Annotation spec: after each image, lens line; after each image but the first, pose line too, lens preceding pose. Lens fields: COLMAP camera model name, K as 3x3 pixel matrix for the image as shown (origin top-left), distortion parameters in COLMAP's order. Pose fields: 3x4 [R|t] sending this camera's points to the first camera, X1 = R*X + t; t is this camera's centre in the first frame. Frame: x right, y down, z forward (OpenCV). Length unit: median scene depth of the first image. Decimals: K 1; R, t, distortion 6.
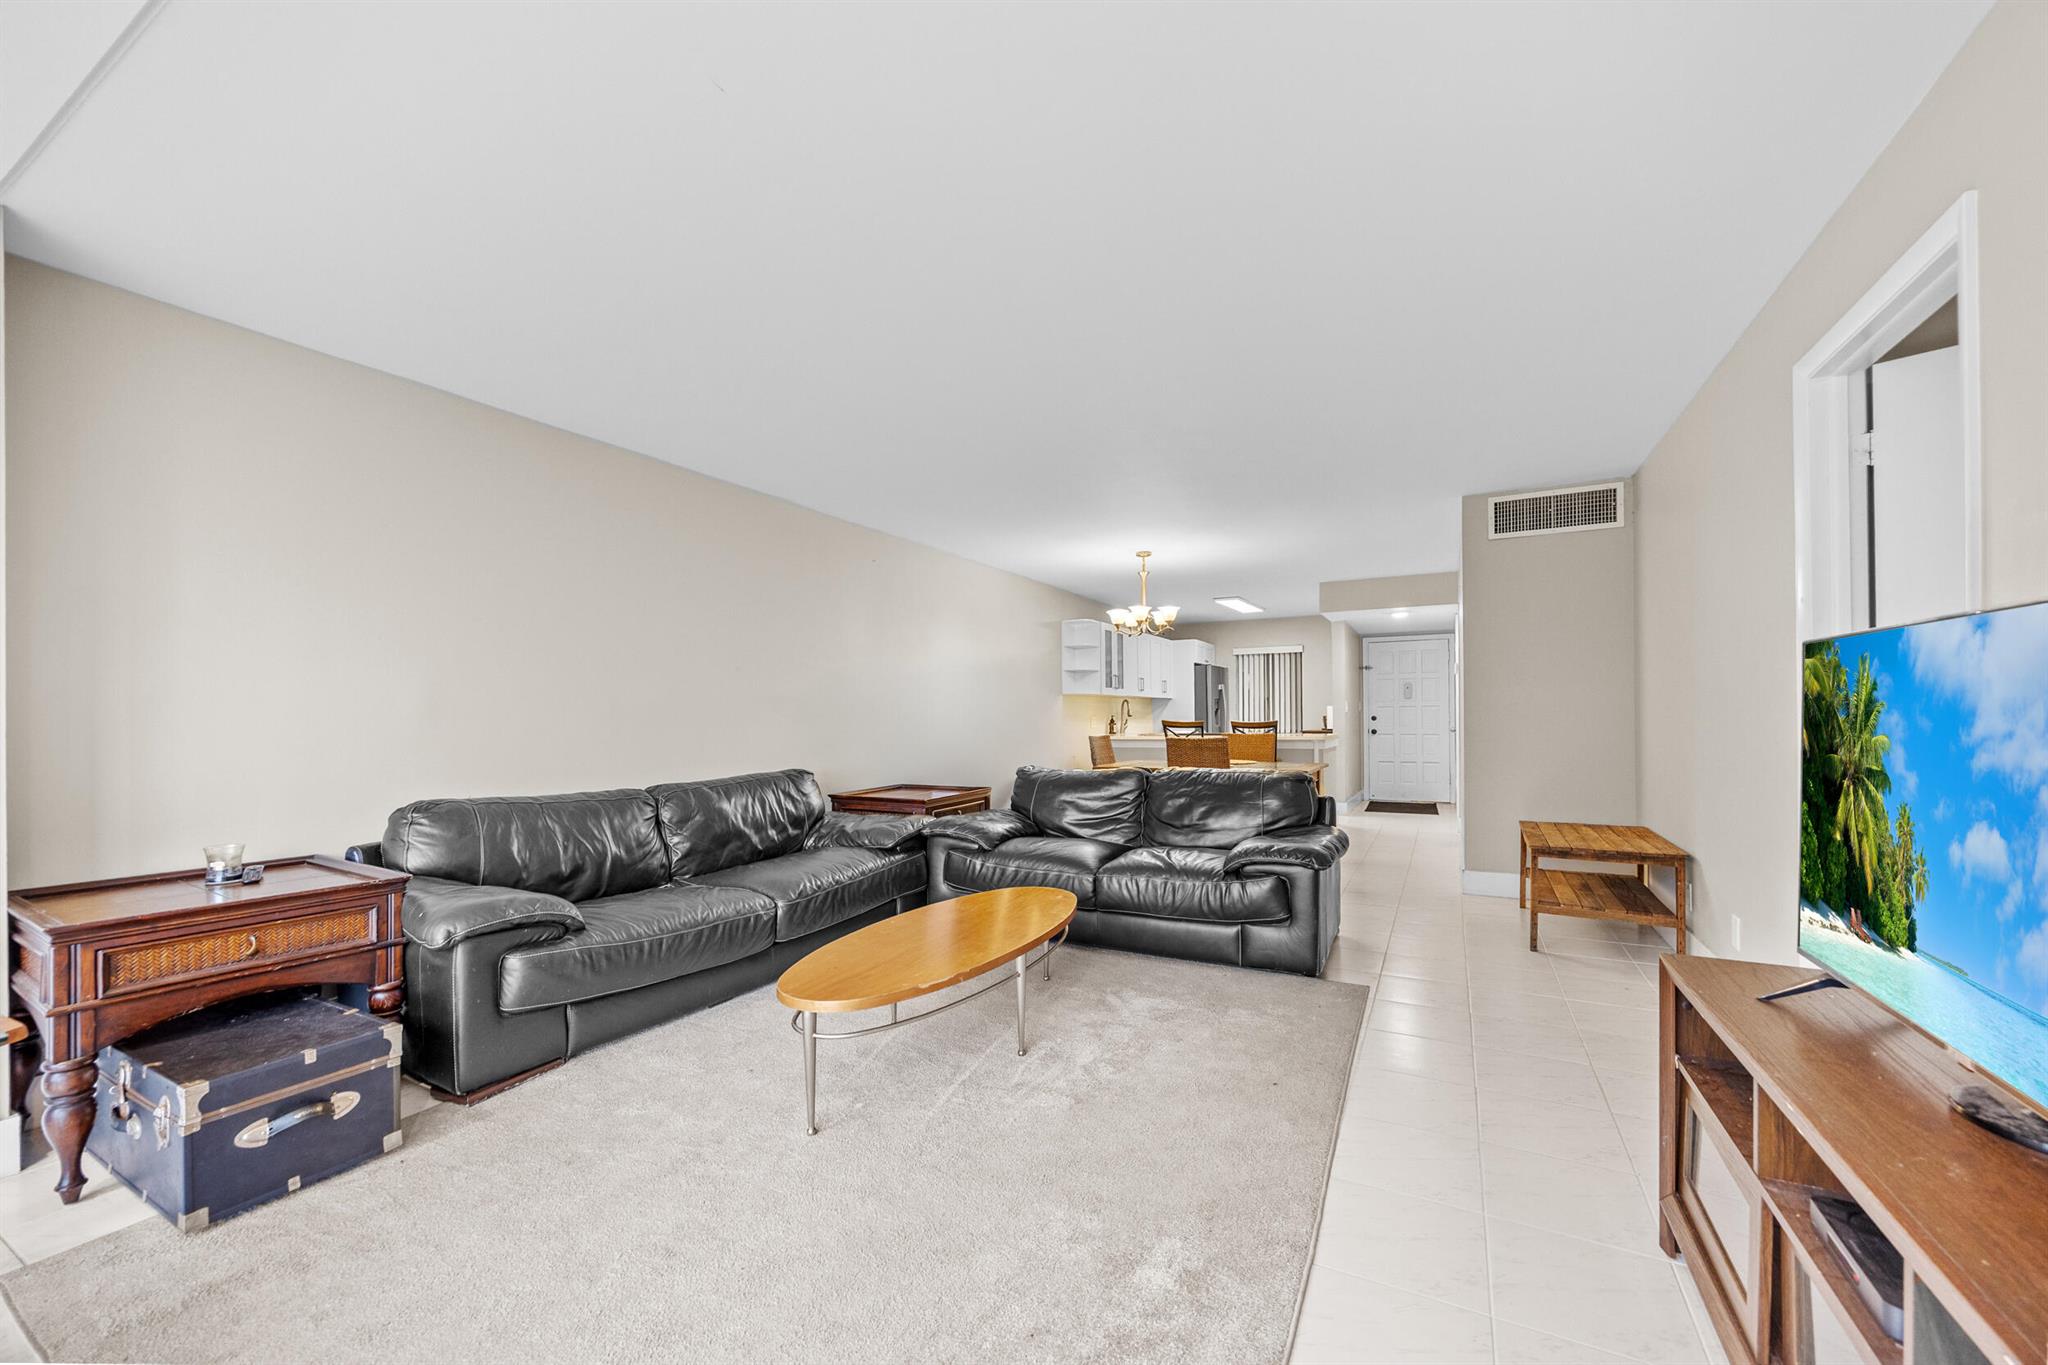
lens RADIAL K [[787.3, 0, 1023.1], [0, 787.3, 716.5], [0, 0, 1]] dist [-0.009283, -0.001695]
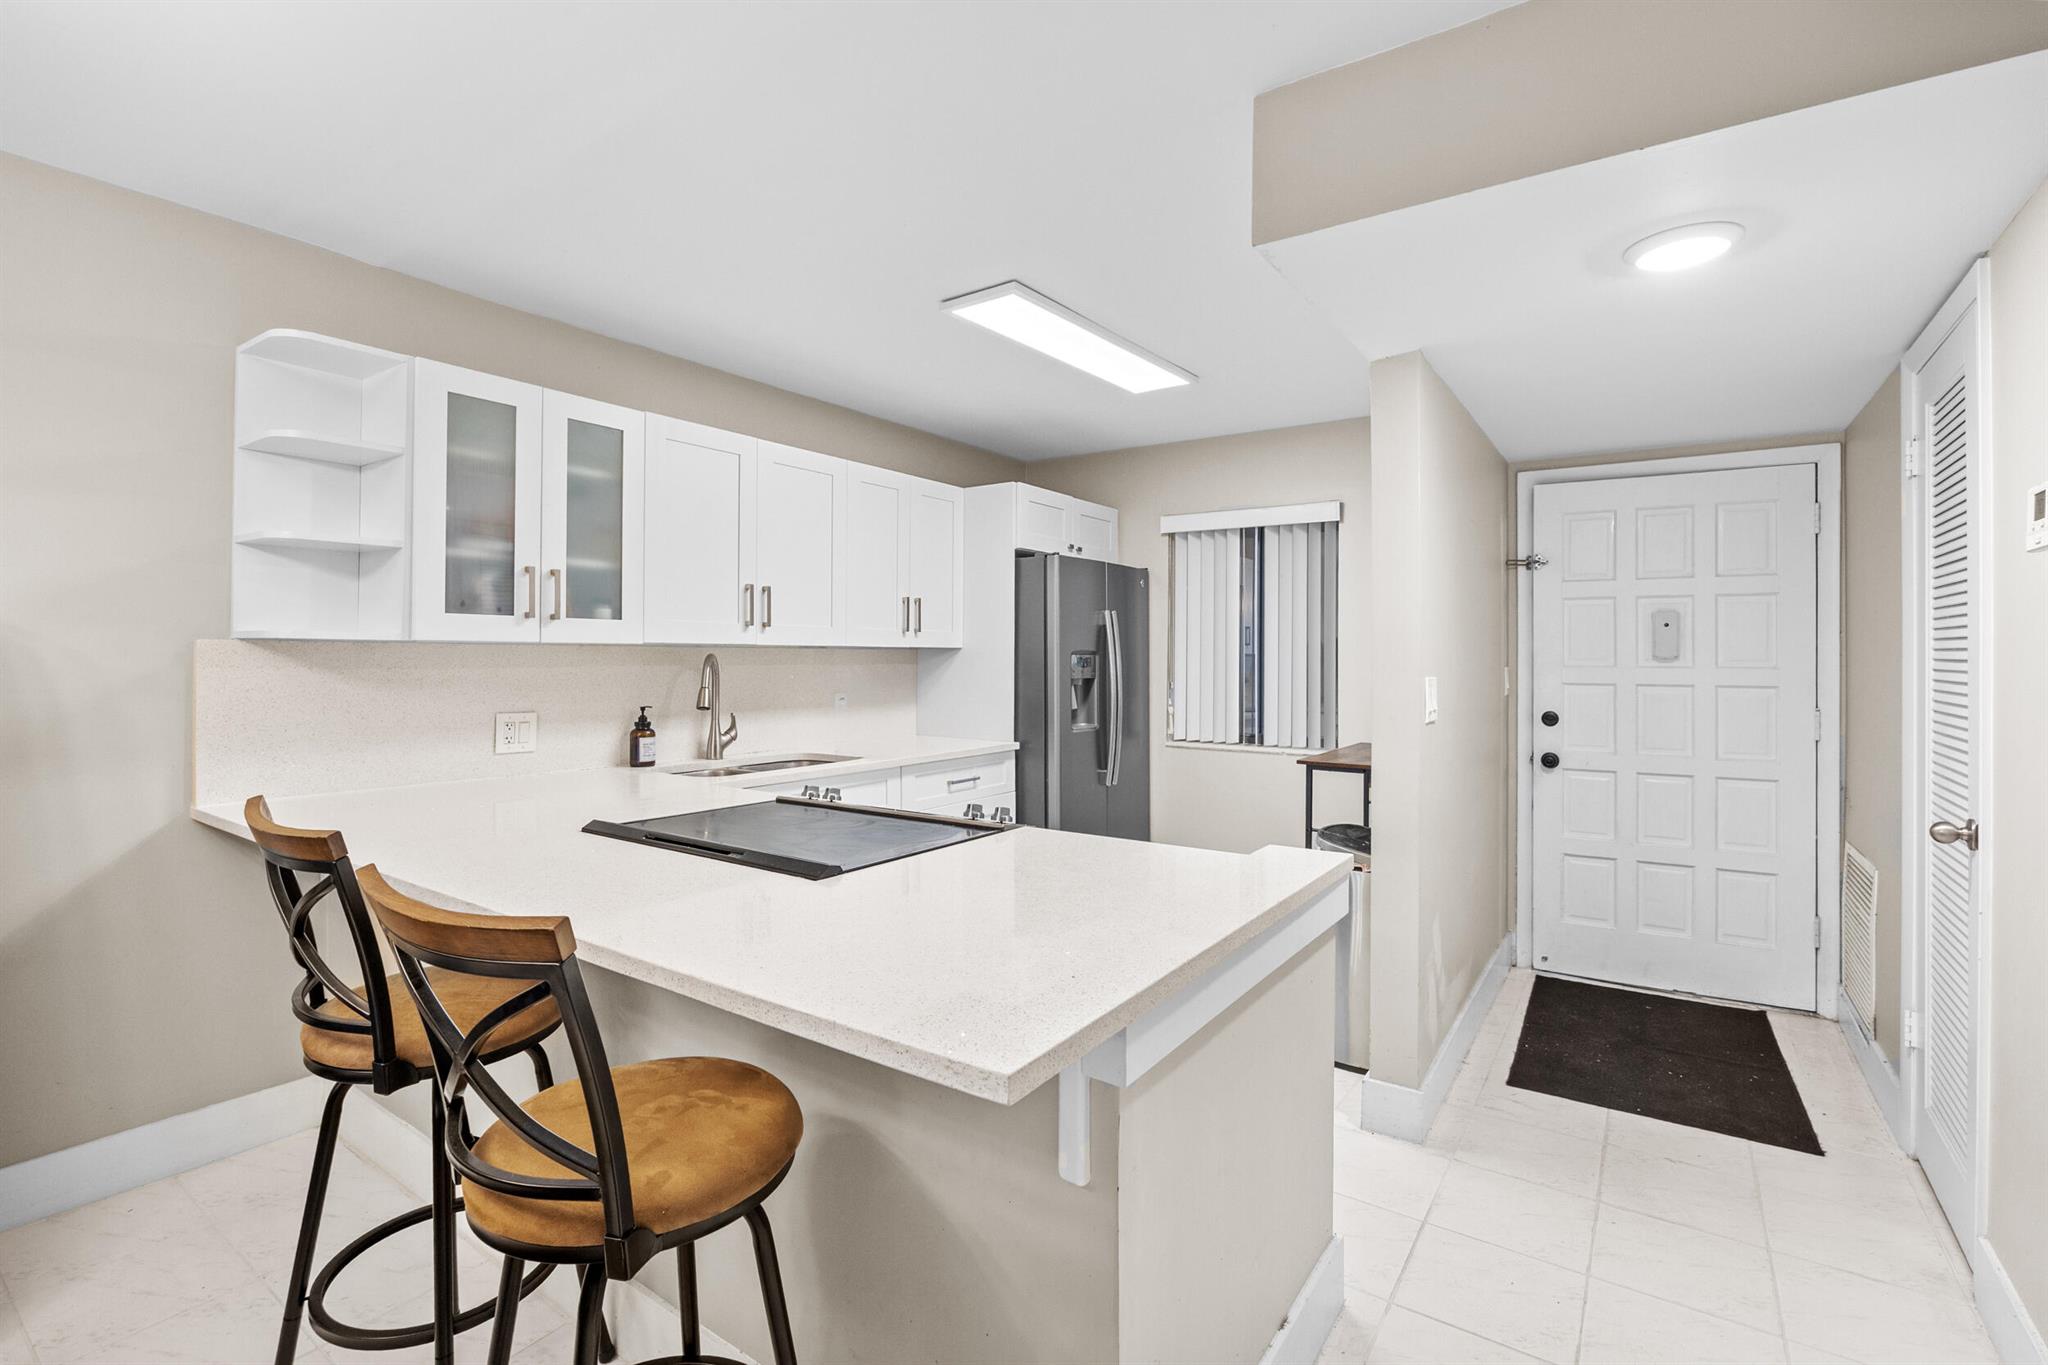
lens RADIAL K [[964.7, 0, 1020.7], [0, 964.7, 662.7], [0, 0, 1]] dist [0.000586, -0.000011]
pose [[0.994376, 0.013289, -0.105069, 0.272396], [-0.012567, 0.999893, 0.007532, -0.020817], [0.105158, -0.006170, 0.994436, 0.585321]]
